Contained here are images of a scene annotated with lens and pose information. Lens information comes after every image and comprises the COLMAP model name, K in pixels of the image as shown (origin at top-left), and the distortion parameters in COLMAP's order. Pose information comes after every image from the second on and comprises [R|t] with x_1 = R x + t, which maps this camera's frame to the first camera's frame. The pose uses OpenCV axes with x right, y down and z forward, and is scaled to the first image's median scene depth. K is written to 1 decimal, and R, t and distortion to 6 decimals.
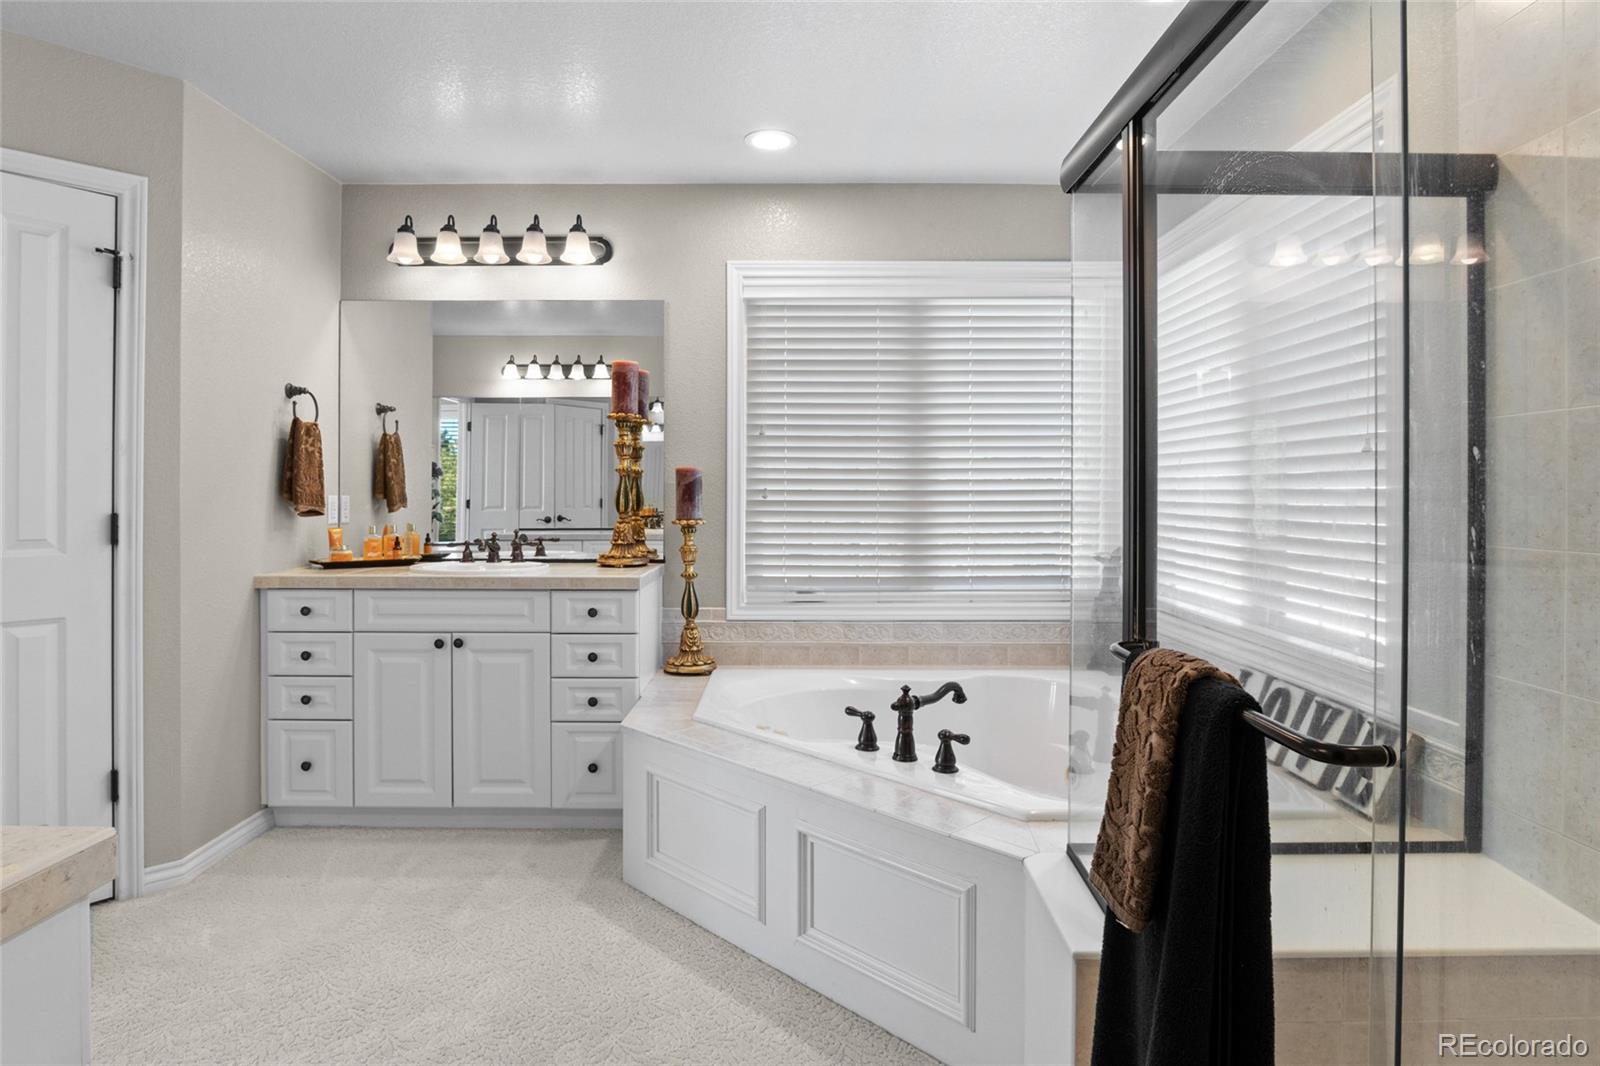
lens RADIAL K [[868.7, 0, 776.1], [0, 868.7, 498.5], [0, 0, 1]] dist [-0.030879, 0.007490]
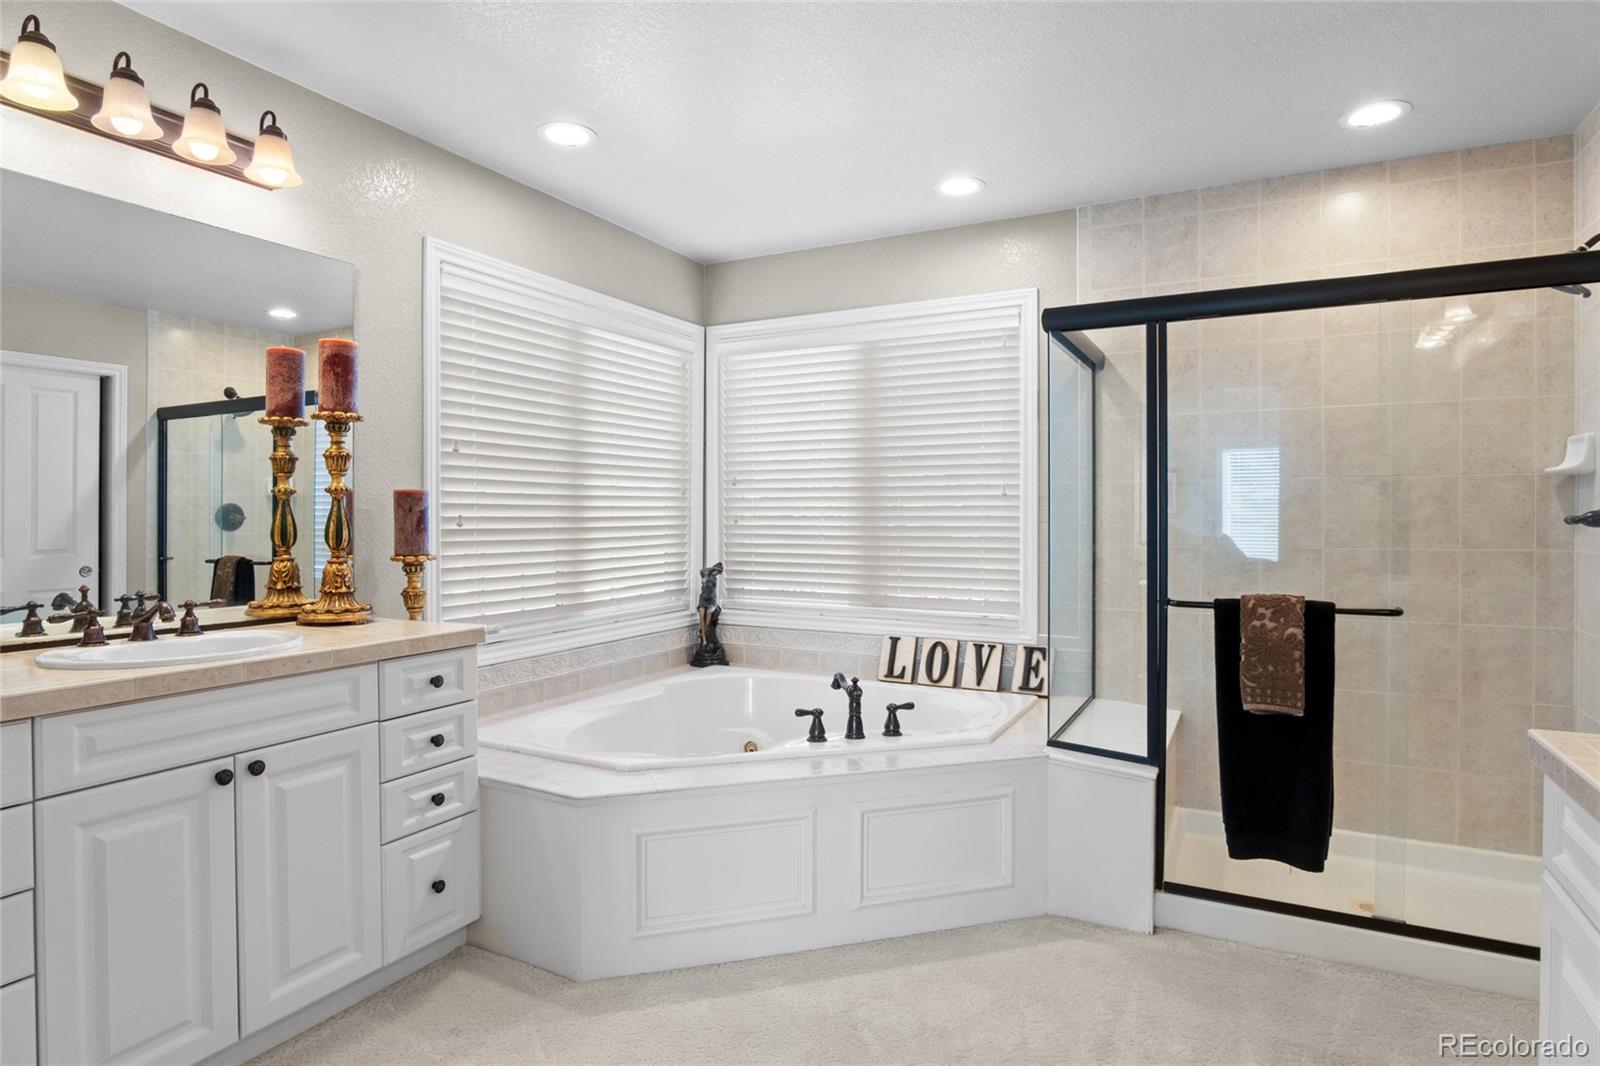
lens RADIAL K [[868.7, 0, 797.7], [0, 868.7, 524.3], [0, 0, 1]] dist [-0.030879, 0.007490]
pose [[0.465583, -0.010983, 0.884936, -0.722150], [0.007817, 0.999935, 0.008298, -0.008335], [-0.884970, 0.003054, 0.465638, 0.370206]]
